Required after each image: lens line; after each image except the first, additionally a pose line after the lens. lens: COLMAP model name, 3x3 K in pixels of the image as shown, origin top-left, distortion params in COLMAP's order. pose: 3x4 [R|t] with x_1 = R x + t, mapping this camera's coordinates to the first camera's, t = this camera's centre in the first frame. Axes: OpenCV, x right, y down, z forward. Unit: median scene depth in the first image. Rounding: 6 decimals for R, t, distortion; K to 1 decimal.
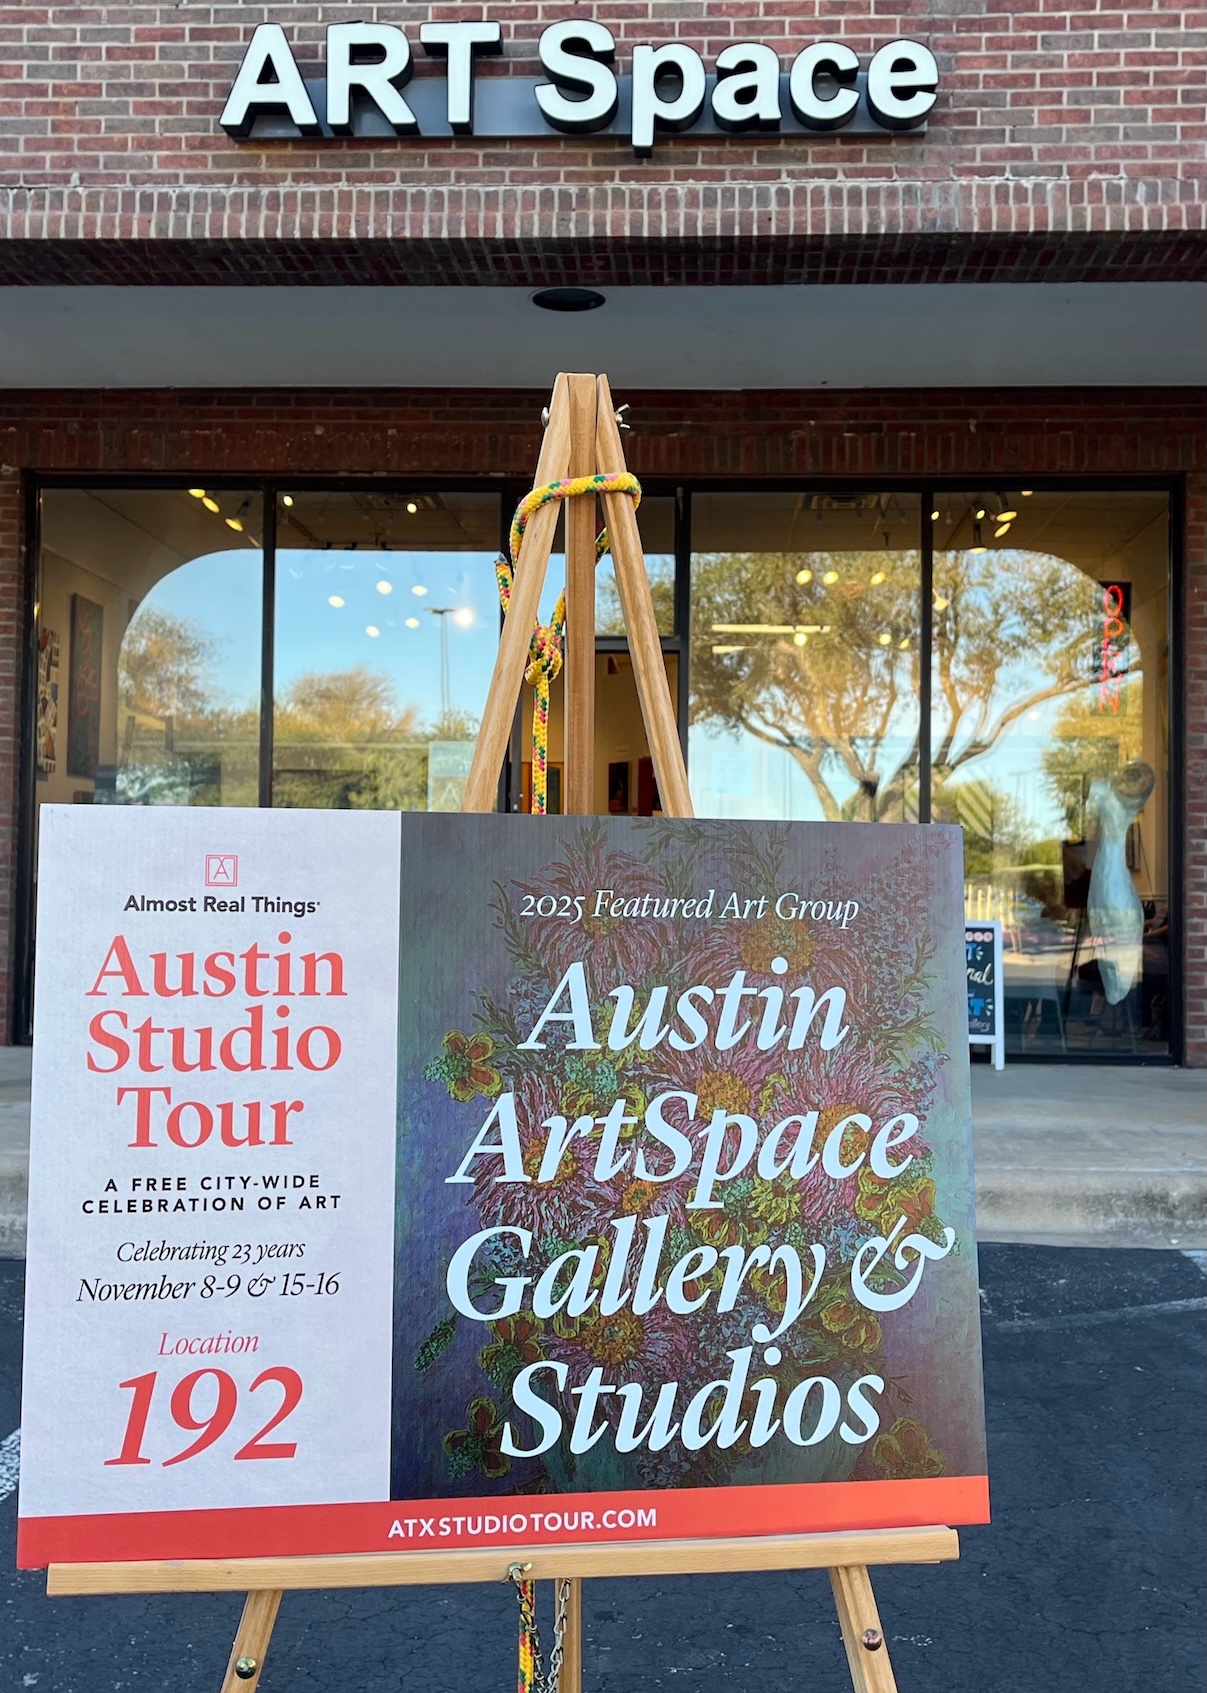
lens RADIAL K [[1320.1, 0, 633.2], [0, 1320.1, 853.1], [0, 0, 1]] dist [0.037349, 0.000693]
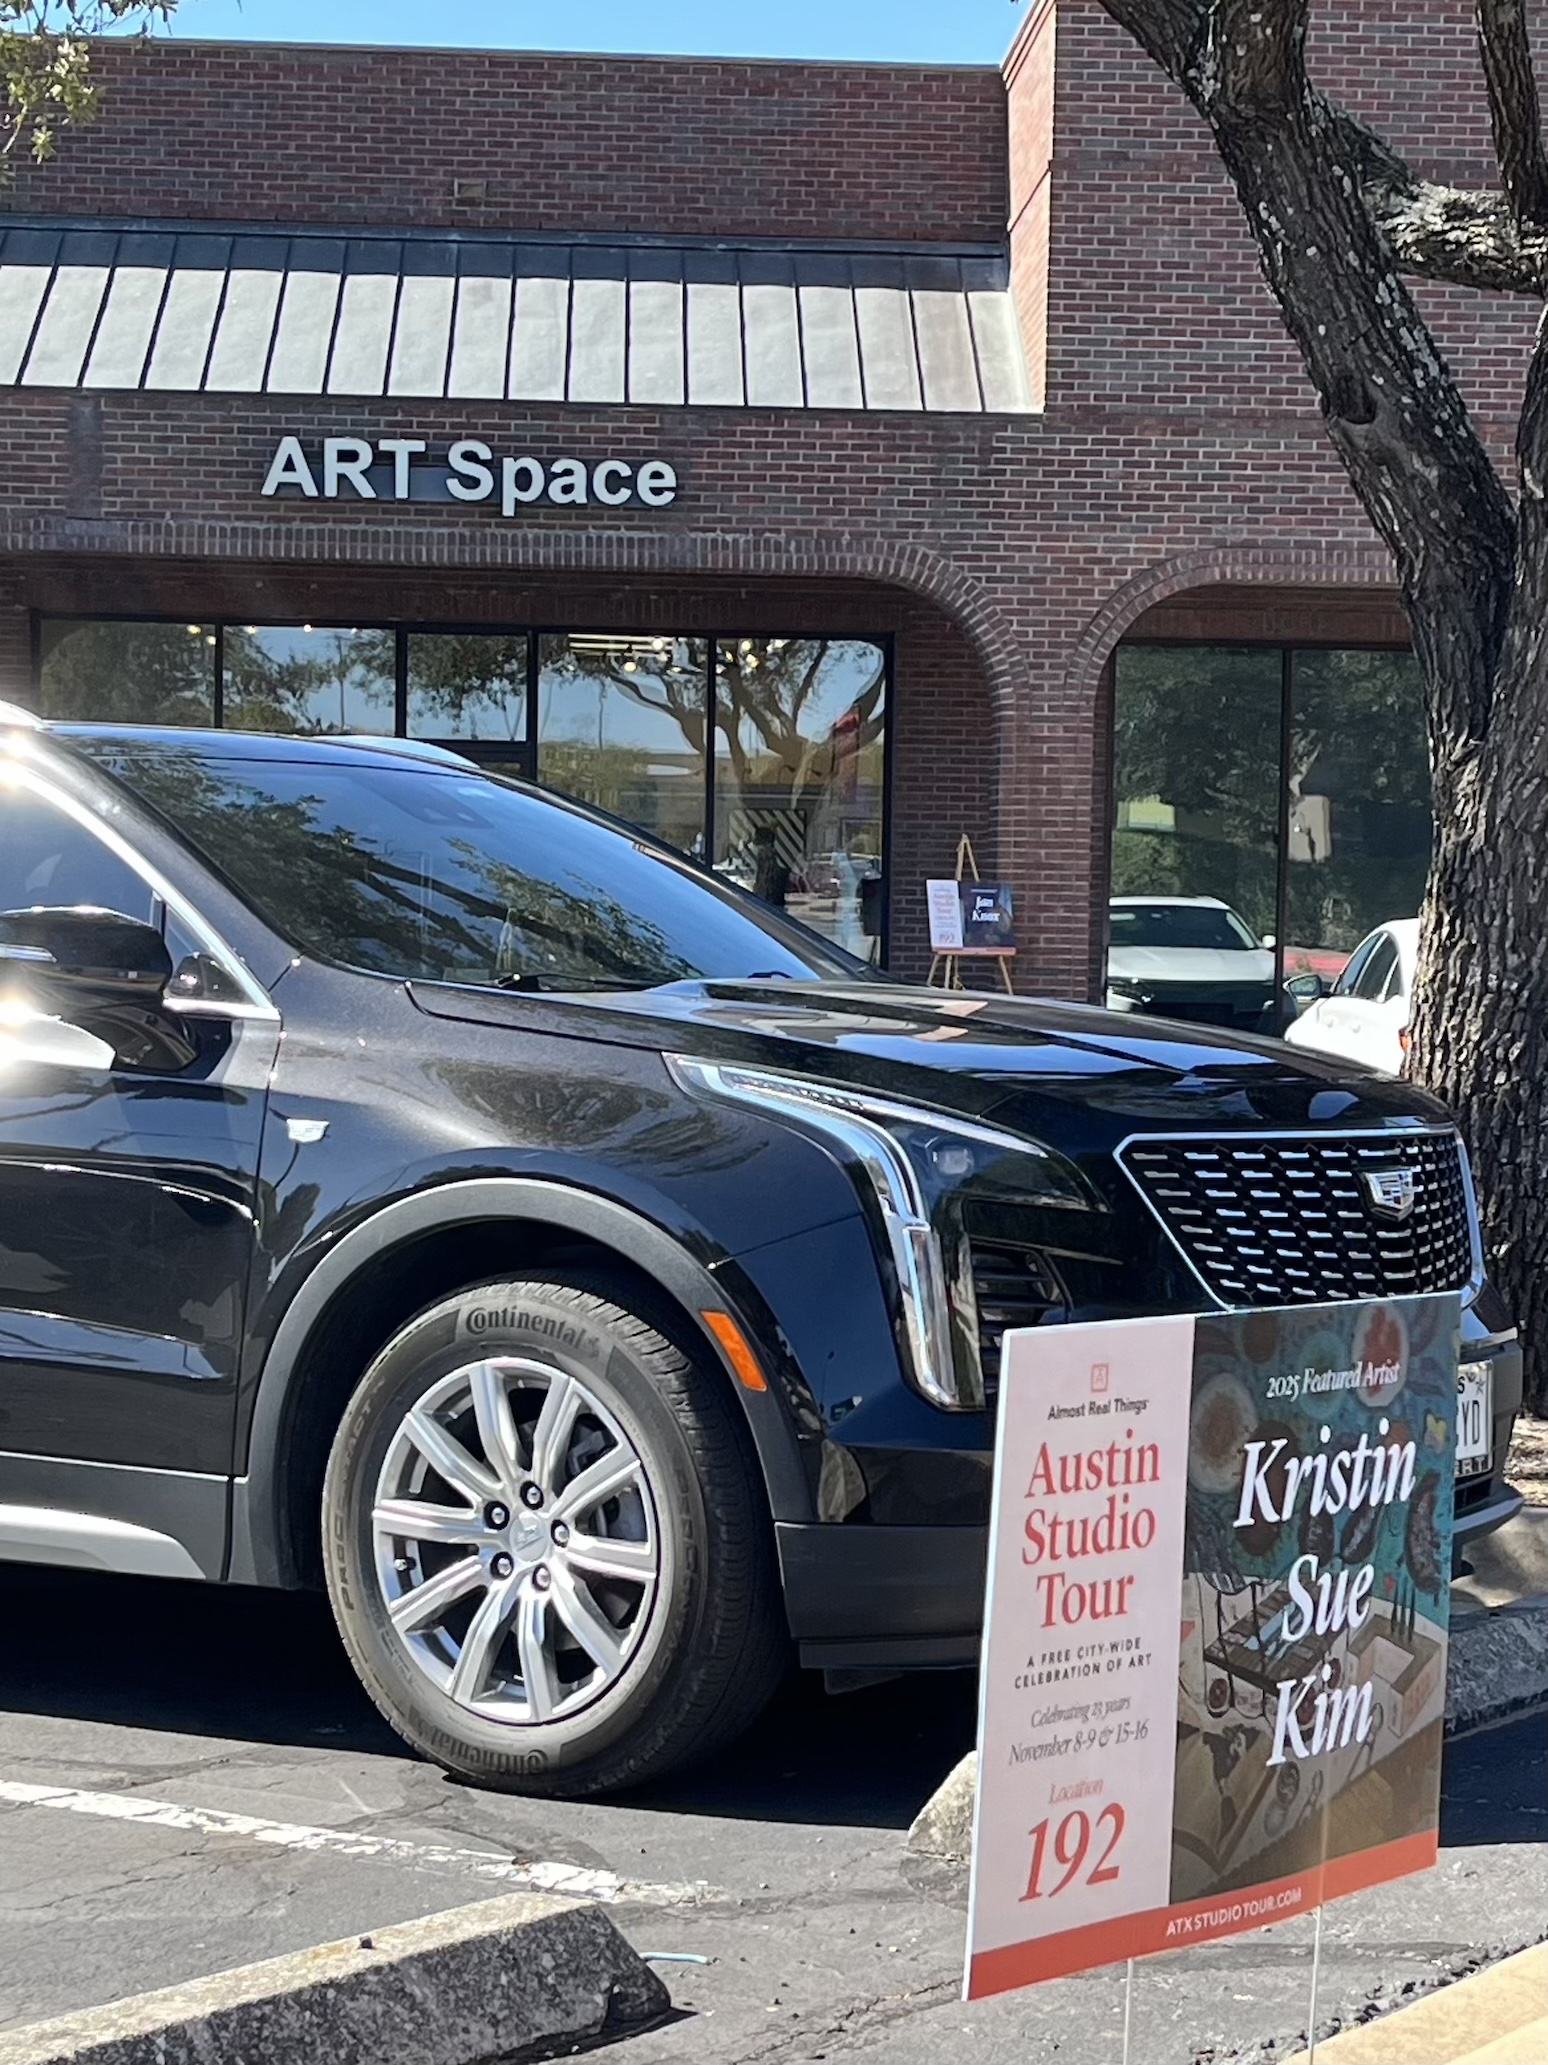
lens RADIAL K [[4006.6, 0, 774.0], [0, 4006.6, 1032.5], [0, 0, 1]] dist [0.270316, -1.281896]
pose [[0.995419, 0.001775, 0.095590, -0.147390], [-0.011033, 0.995281, 0.096406, -0.364124], [-0.094968, -0.097019, 0.990741, -4.259472]]
